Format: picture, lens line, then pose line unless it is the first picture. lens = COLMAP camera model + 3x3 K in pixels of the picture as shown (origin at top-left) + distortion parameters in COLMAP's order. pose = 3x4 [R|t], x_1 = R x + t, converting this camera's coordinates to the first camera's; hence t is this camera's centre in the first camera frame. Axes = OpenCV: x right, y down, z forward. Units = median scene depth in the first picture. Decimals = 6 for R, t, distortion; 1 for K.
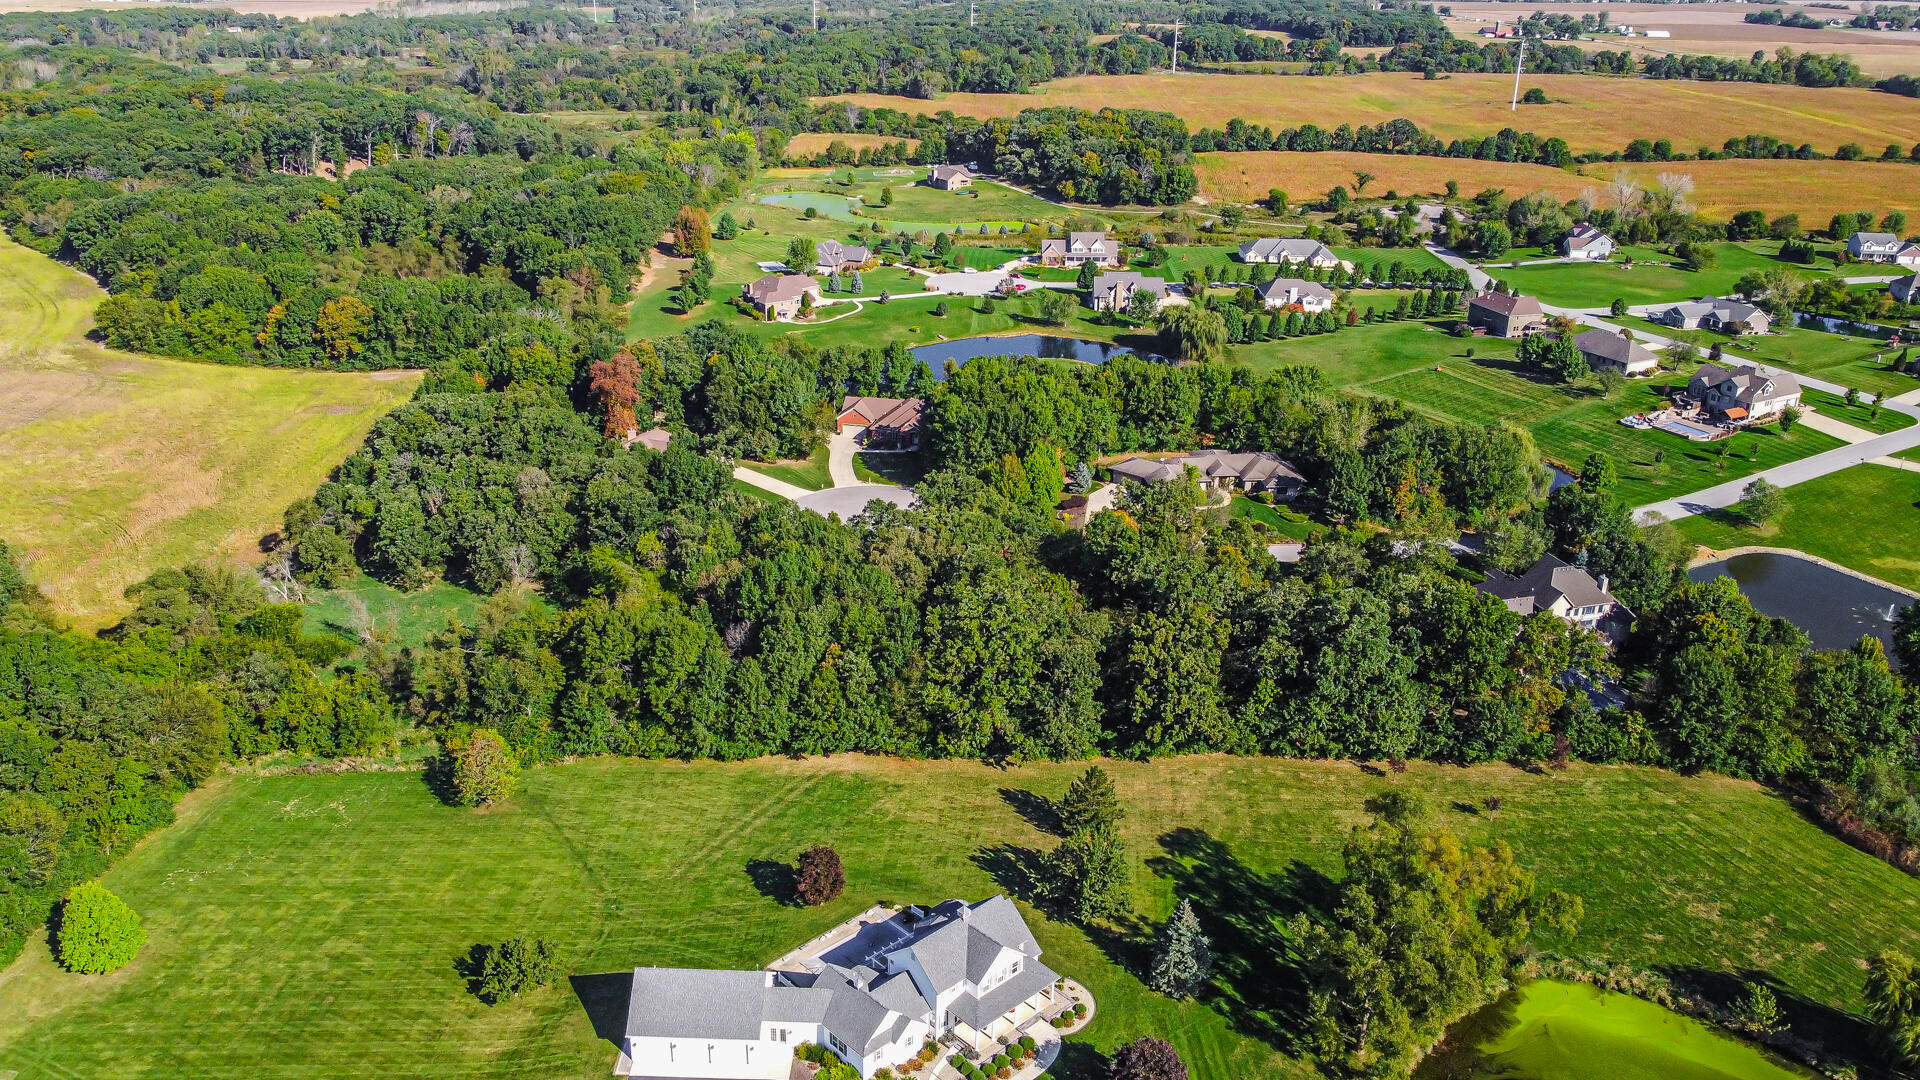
lens RADIAL K [[1398.8, 0, 960.0], [0, 1398.8, 540.0], [0, 0, 1]] dist [-0.000173, -0.006286]
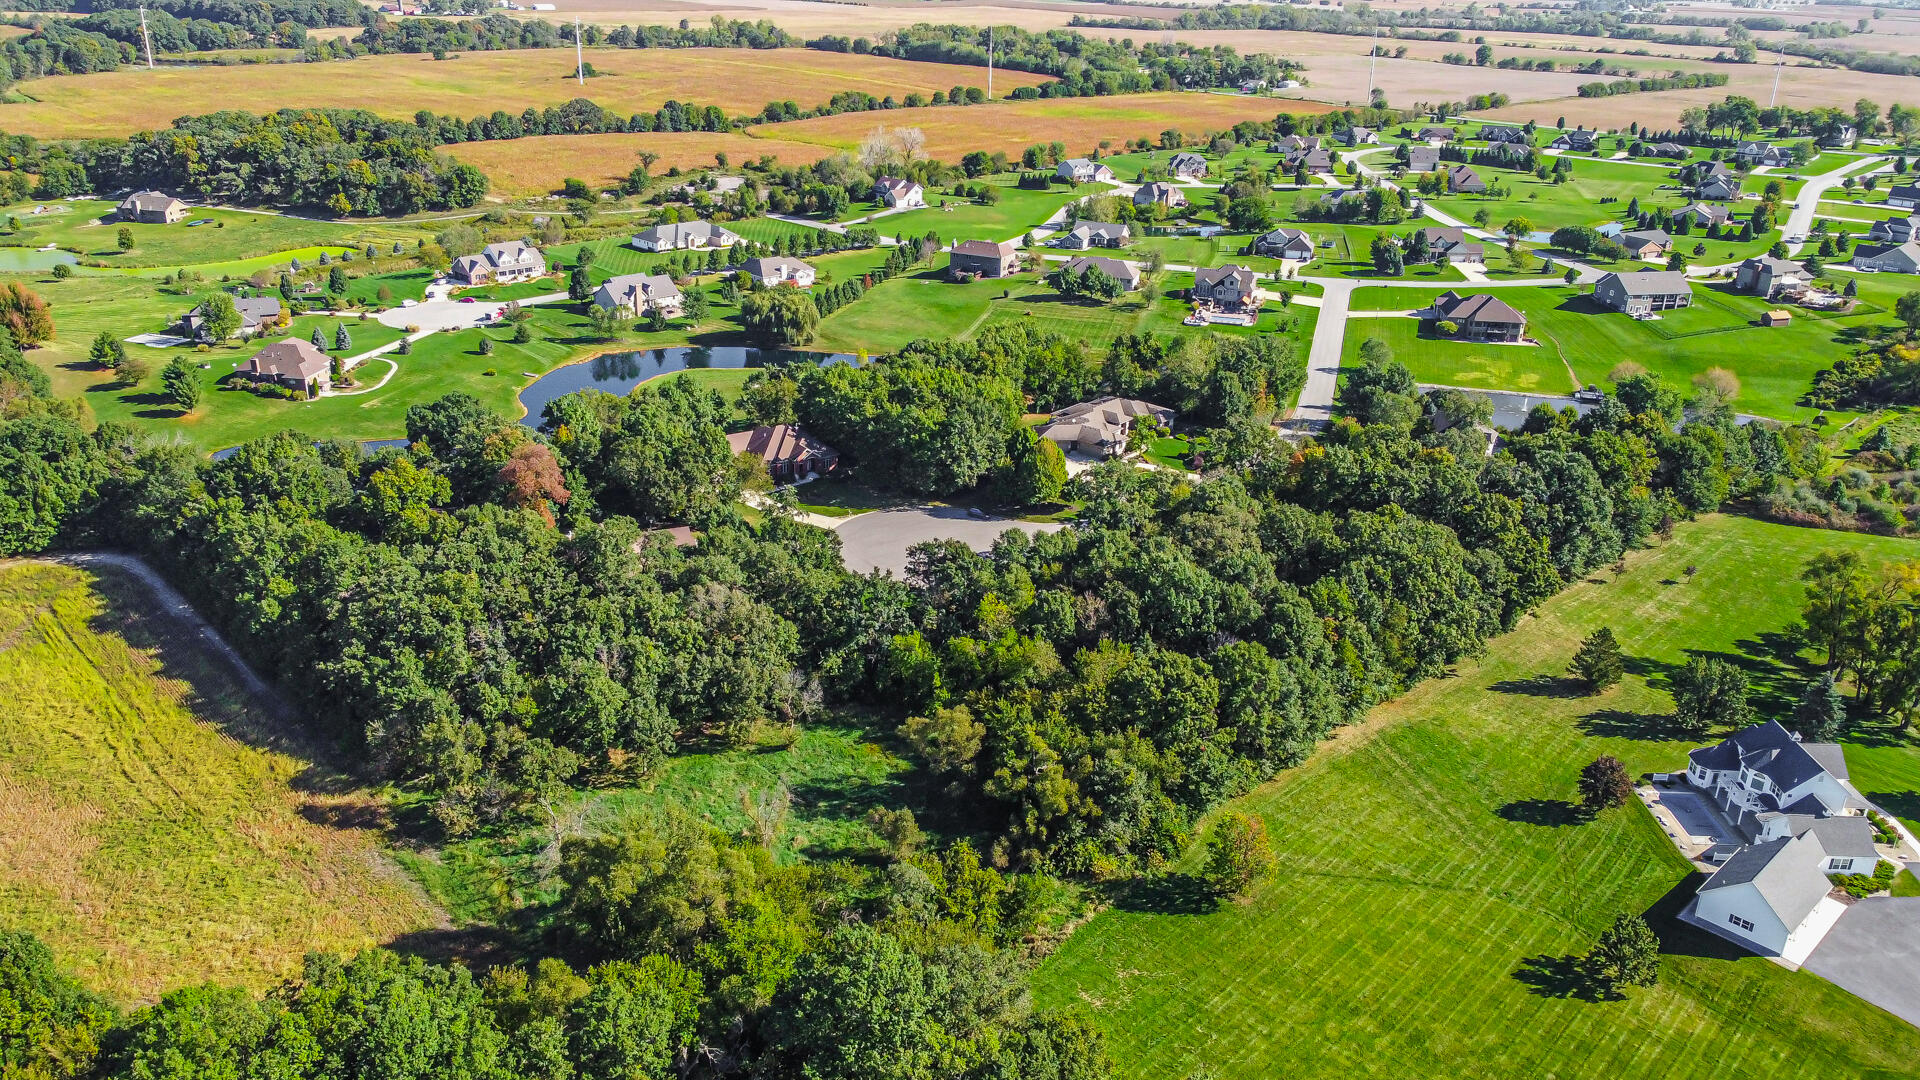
lens RADIAL K [[1398.8, 0, 960.0], [0, 1398.8, 540.0], [0, 0, 1]] dist [-0.000173, -0.006286]
pose [[0.716247, -0.270887, 0.643125, -0.242076], [0.260975, 0.958690, 0.113158, -0.043926], [-0.647211, 0.086791, 0.757354, 0.100370]]
